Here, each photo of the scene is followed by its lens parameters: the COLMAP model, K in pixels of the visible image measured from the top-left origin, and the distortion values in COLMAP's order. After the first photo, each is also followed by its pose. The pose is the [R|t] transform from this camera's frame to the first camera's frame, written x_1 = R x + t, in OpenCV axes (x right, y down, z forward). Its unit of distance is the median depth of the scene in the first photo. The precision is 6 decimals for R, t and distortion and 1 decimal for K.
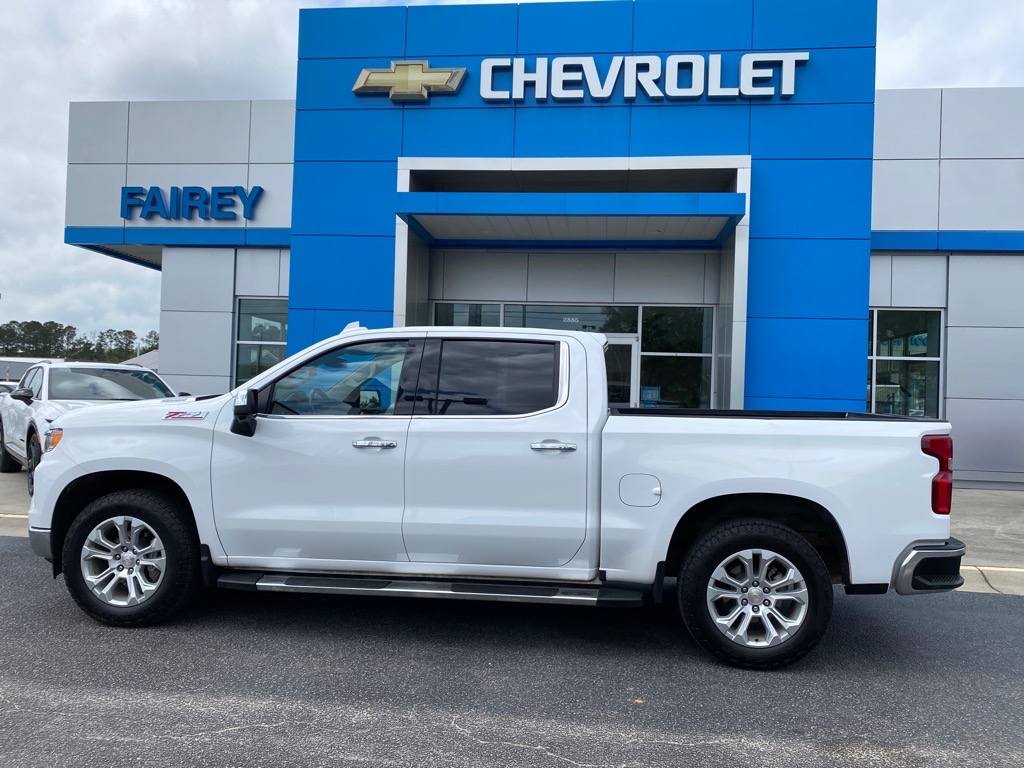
lens RADIAL K [[783.6, 0, 512.0], [0, 783.6, 384.0], [0, 0, 1]] dist [0.006169, -0.000370]
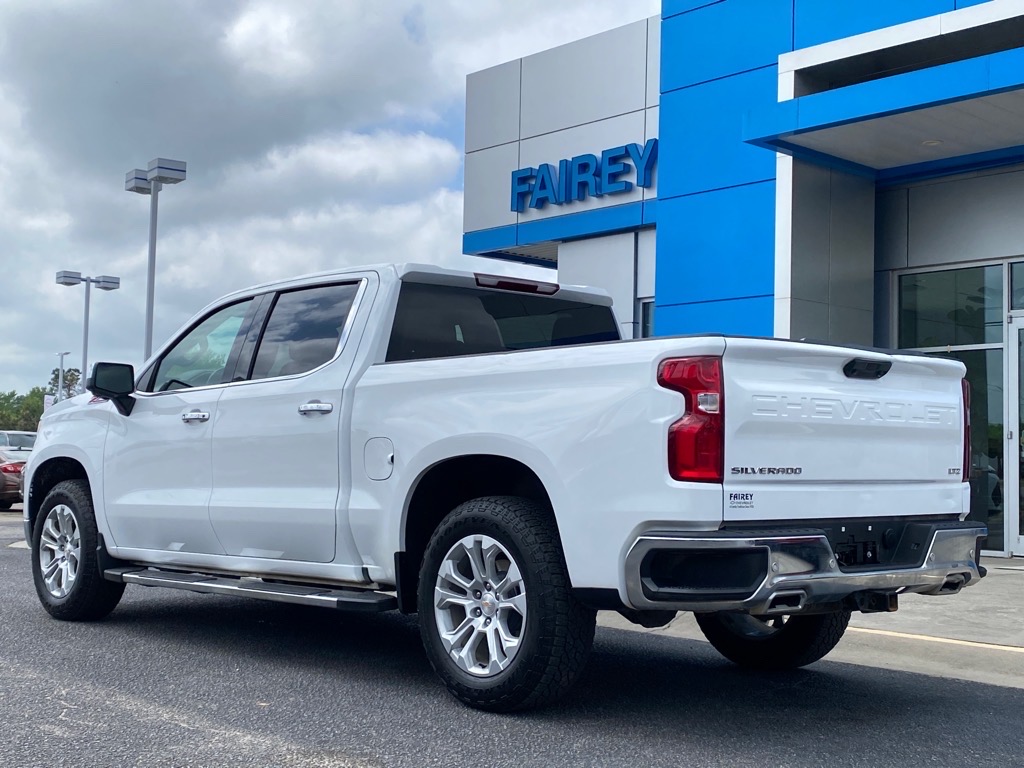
lens RADIAL K [[1356.6, 0, 508.0], [0, 1356.6, 385.1], [0, 0, 1]] dist [0.025009, 0.011229]
pose [[0.750558, -0.060980, -0.657985, 1.056637], [0.016435, 0.997148, -0.073664, 0.152104], [0.660600, 0.044475, 0.749420, 0.080397]]
